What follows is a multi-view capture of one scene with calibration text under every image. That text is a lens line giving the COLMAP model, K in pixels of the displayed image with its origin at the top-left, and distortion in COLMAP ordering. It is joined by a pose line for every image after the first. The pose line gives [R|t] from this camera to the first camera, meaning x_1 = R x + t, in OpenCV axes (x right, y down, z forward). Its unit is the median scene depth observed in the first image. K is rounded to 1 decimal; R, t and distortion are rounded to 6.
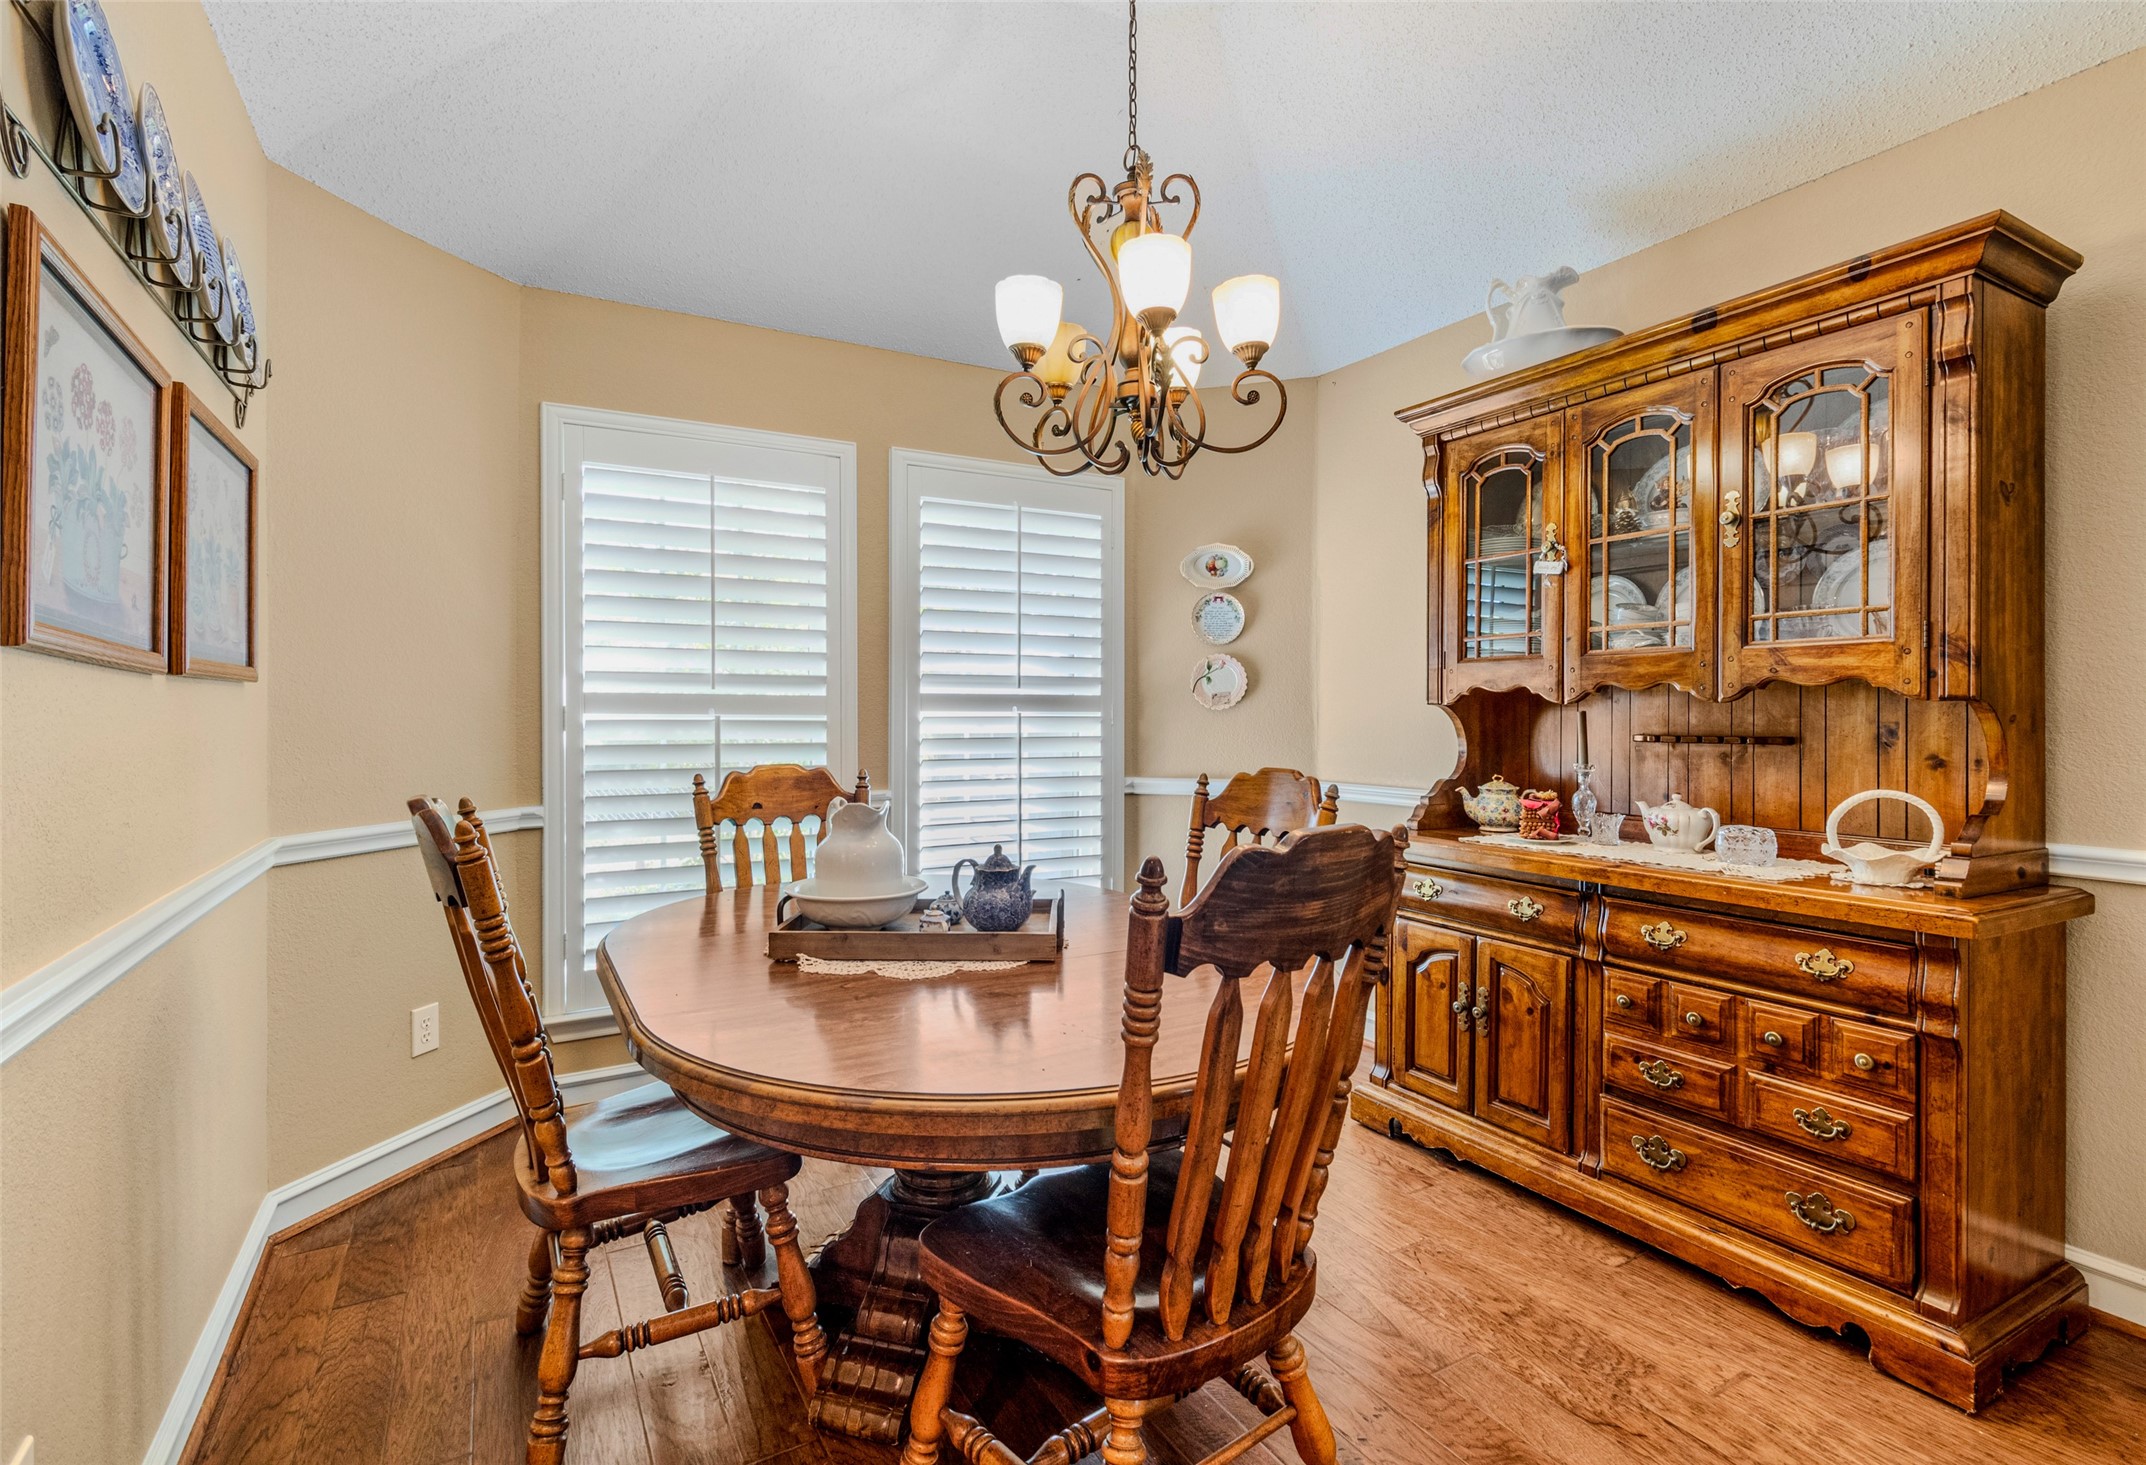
lens RADIAL K [[1057.7, 0, 1075.1], [0, 1057.7, 731.0], [0, 0, 1]] dist [0.004287, 0.000731]
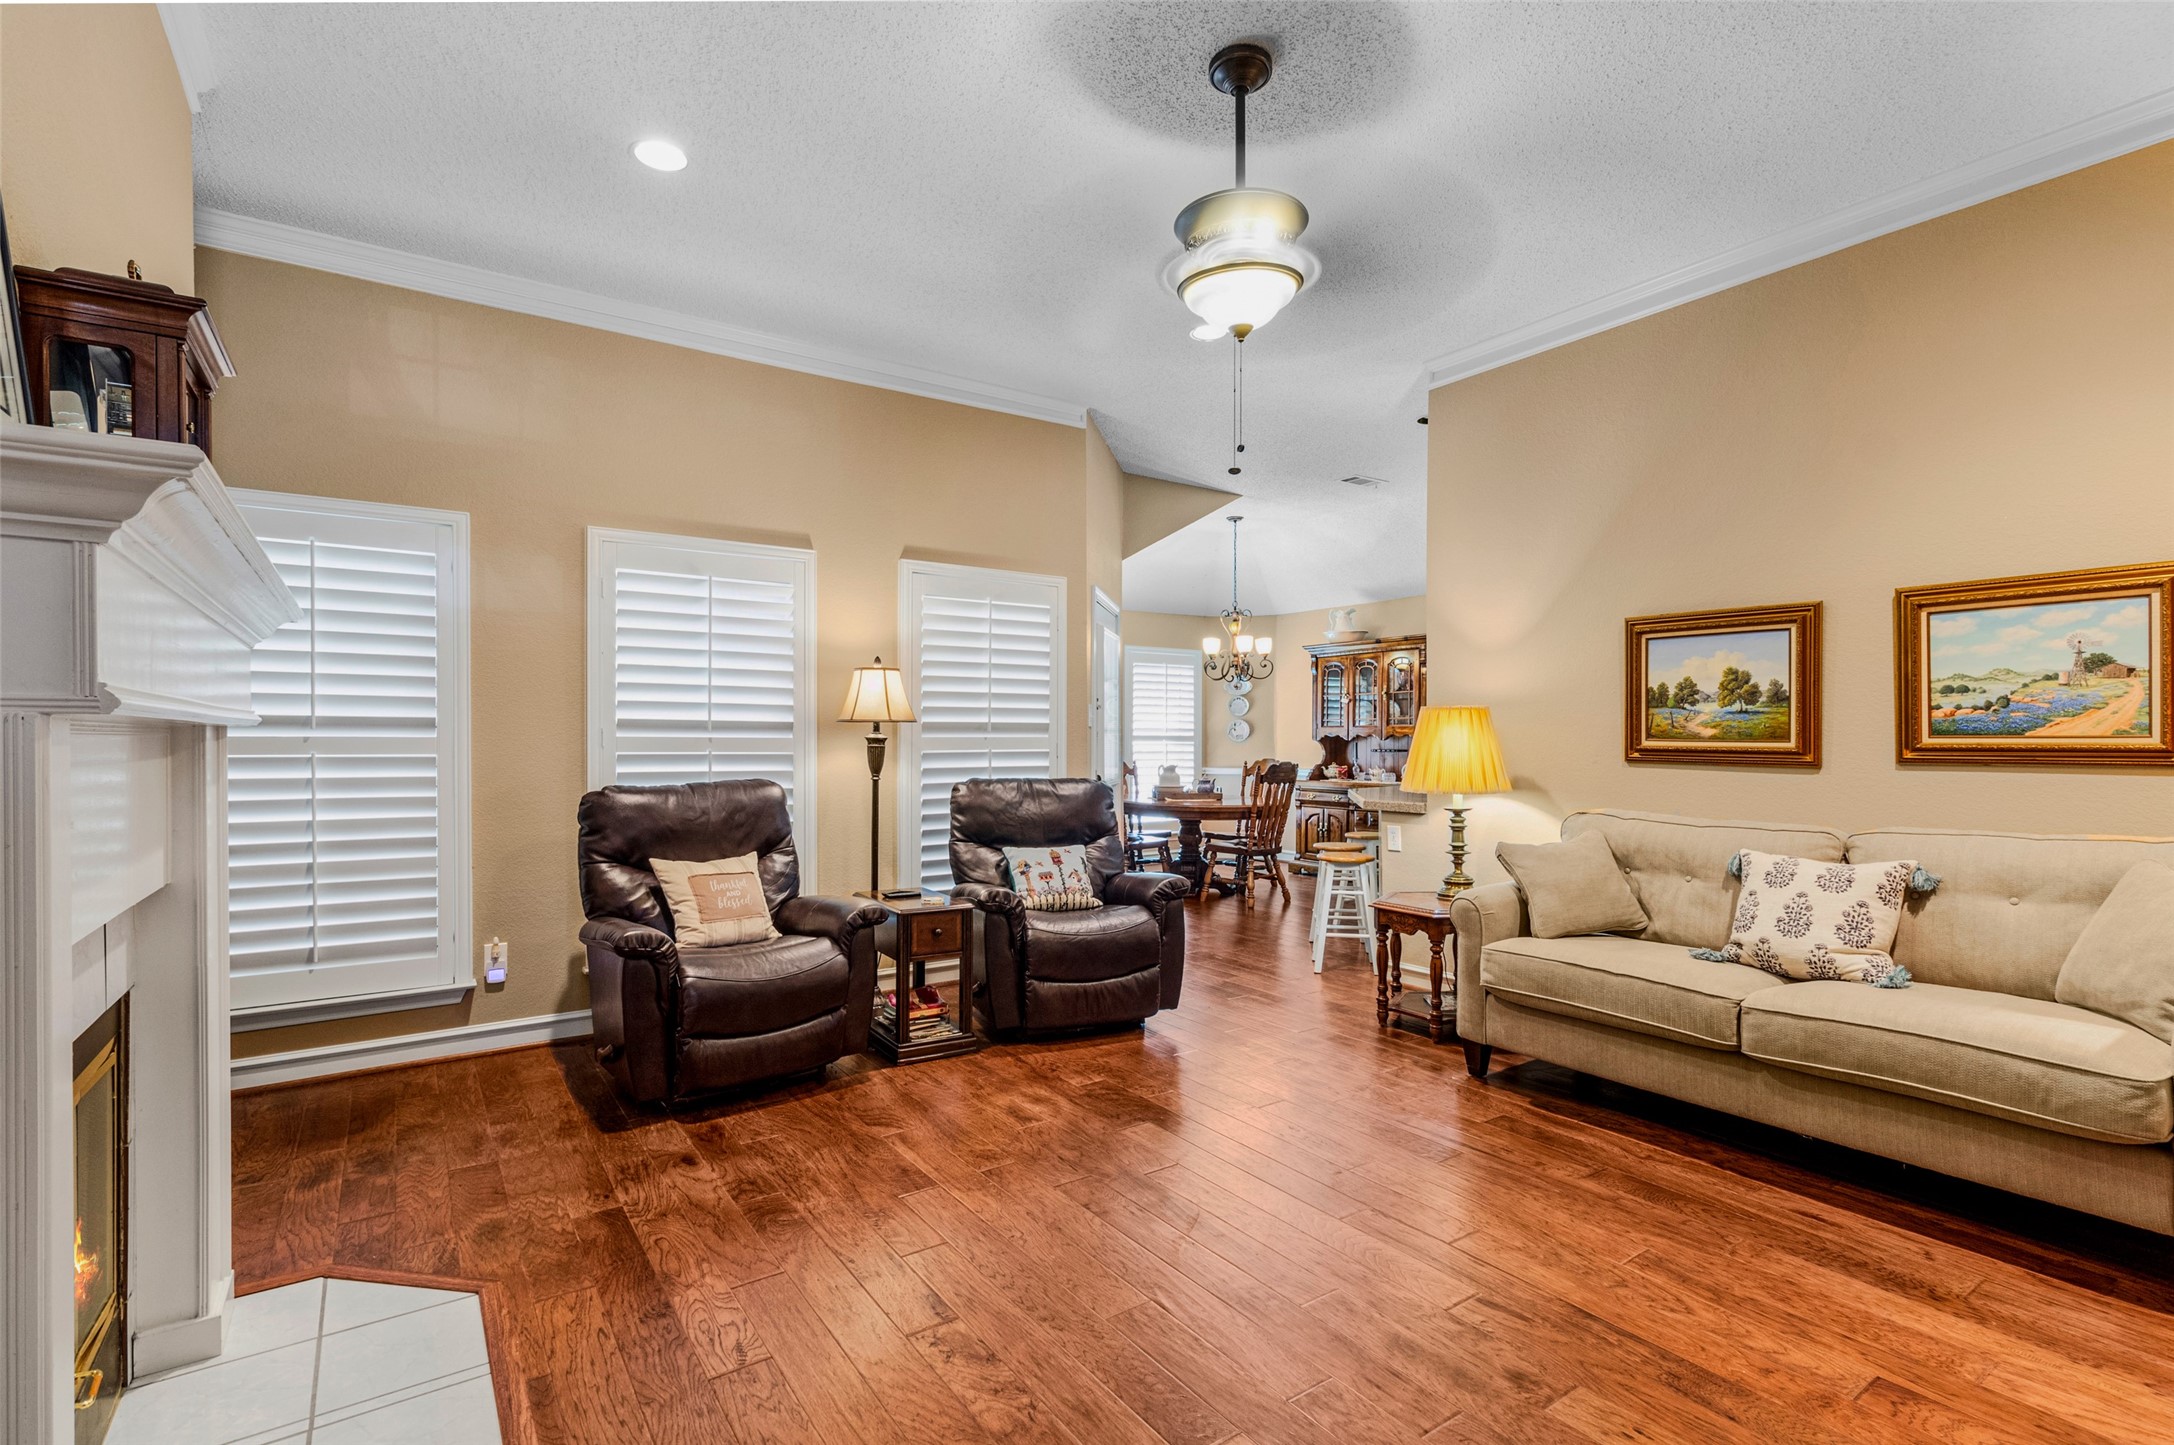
lens RADIAL K [[1041.5, 0, 1119.9], [0, 1041.5, 731.7], [0, 0, 1]] dist [-0.002026, -0.000275]
pose [[0.995492, 0.004797, 0.094721, -0.520361], [-0.002703, 0.999750, -0.022214, 0.018993], [-0.094804, 0.021858, 0.995256, -1.989842]]
